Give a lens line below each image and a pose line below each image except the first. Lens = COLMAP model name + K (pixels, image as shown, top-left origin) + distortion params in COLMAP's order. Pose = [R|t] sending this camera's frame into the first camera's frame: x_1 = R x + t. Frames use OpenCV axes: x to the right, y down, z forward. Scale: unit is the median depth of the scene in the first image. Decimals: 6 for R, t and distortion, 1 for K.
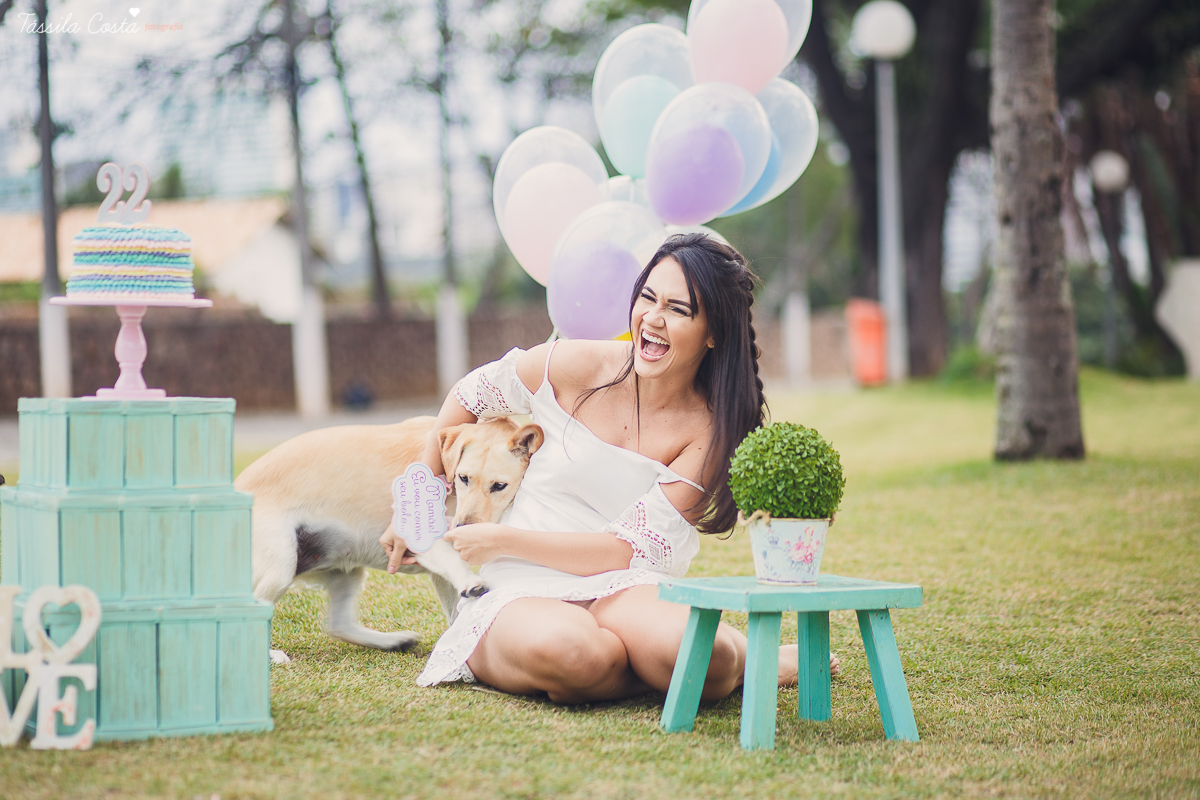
lens RADIAL K [[3166.7, 0, 600.0], [0, 3166.7, 400.0], [0, 0, 1]] dist [0.014110, -1.612930]
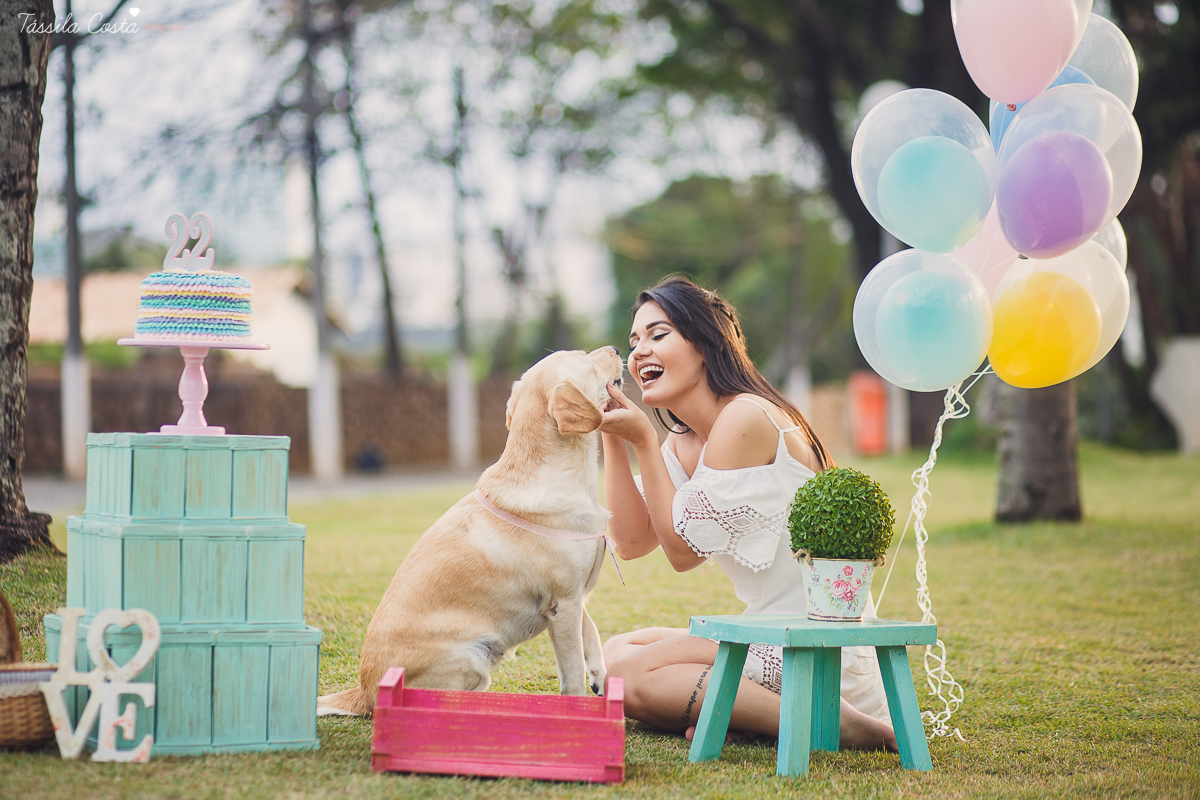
lens RADIAL K [[3102.2, 0, 600.0], [0, 3102.2, 400.0], [0, 0, 1]] dist [0.050583, -1.845493]
pose [[0.999860, 0.016695, -0.001168, -0.007537], [-0.016717, 0.999599, -0.022838, 0.007280], [0.000786, 0.022854, 0.999738, -0.033150]]
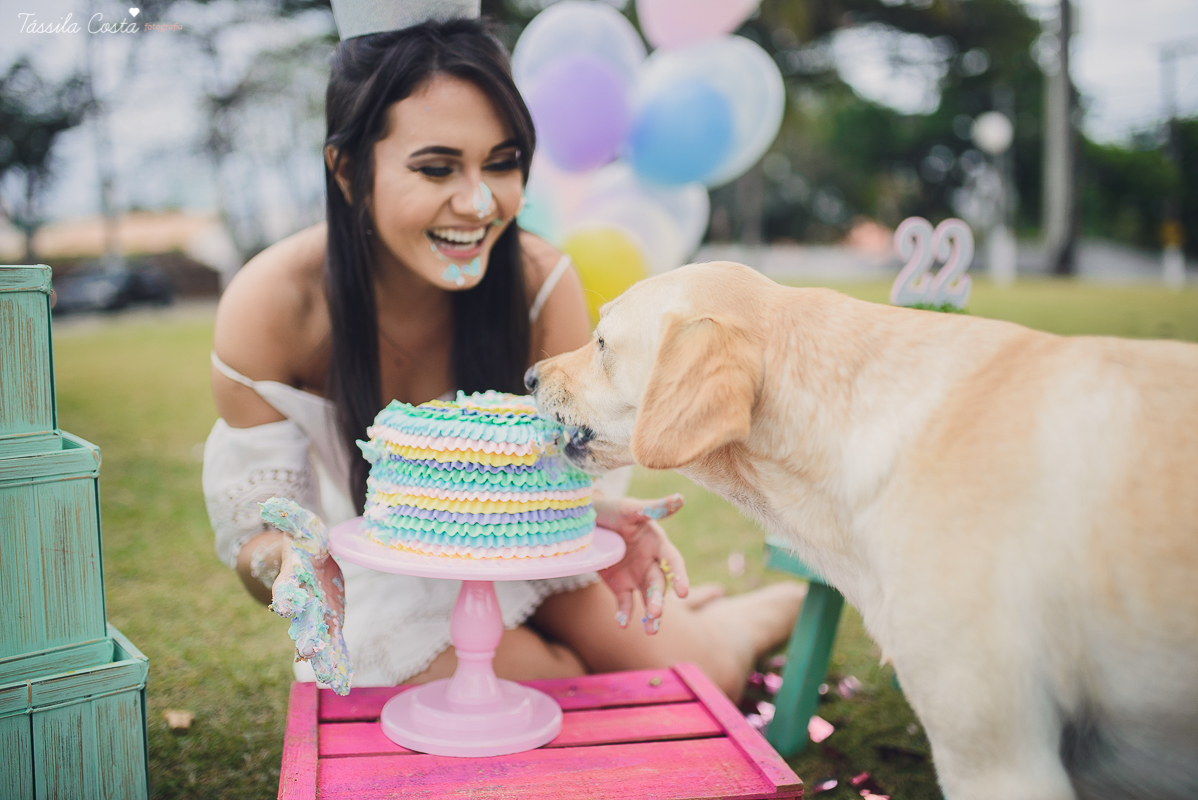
lens RADIAL K [[1174.8, 0, 599.0], [0, 1174.8, 400.0], [0, 0, 1]] dist [-0.044723, 0.021059]
pose [[0.978036, -0.031543, 0.206036, -0.052419], [0.013065, 0.995817, 0.090437, 0.004284], [-0.208027, -0.085758, 0.974356, 0.612100]]
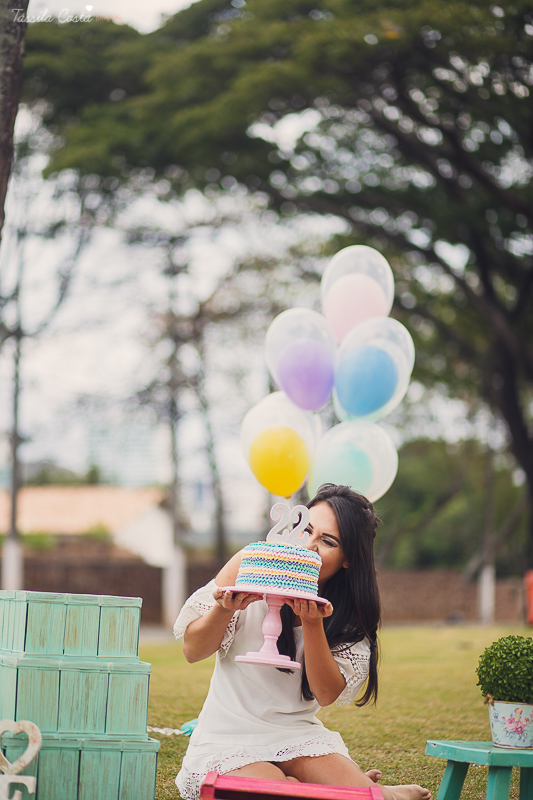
lens RADIAL K [[2011.2, 0, 266.5], [0, 2011.2, 400.0], [0, 0, 1]] dist [0.020861, -1.766038]
pose [[0.997615, 0.048138, -0.049462, -0.013126], [-0.053388, 0.992387, -0.110990, 0.006899], [0.043743, 0.113366, 0.992590, 0.058067]]
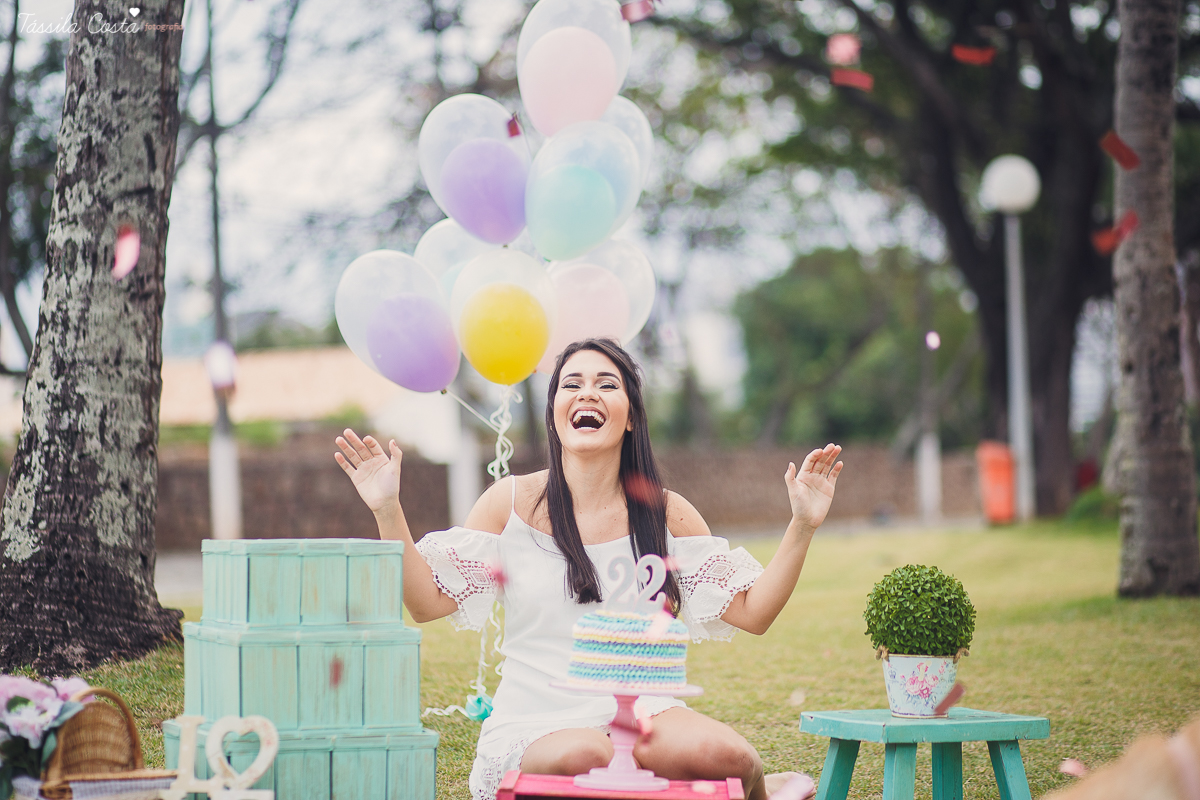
lens RADIAL K [[3016.7, 0, 600.0], [0, 3016.7, 400.0], [0, 0, 1]] dist [0.020861, -1.766038]
pose [[0.998916, -0.001368, -0.046520, -0.001115], [-0.000728, 0.998987, -0.044992, -0.001683], [0.046534, 0.044977, 0.997904, -0.013400]]
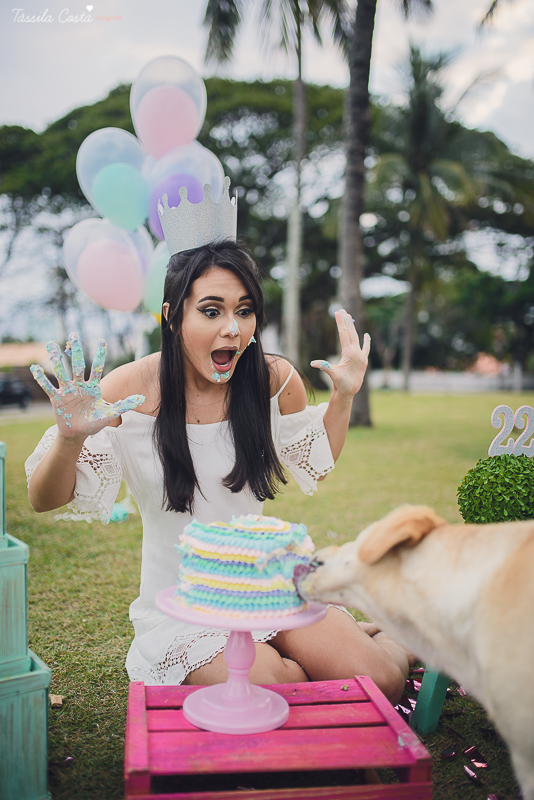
lens RADIAL K [[779.4, 0, 267.0], [0, 779.4, 400.0], [0, 0, 1]] dist [-0.035137, 0.006429]
pose [[0.987333, -0.002645, 0.158642, -0.058904], [0.001970, 0.999988, 0.004416, -0.010300], [-0.158652, -0.004047, 0.987326, 0.590206]]
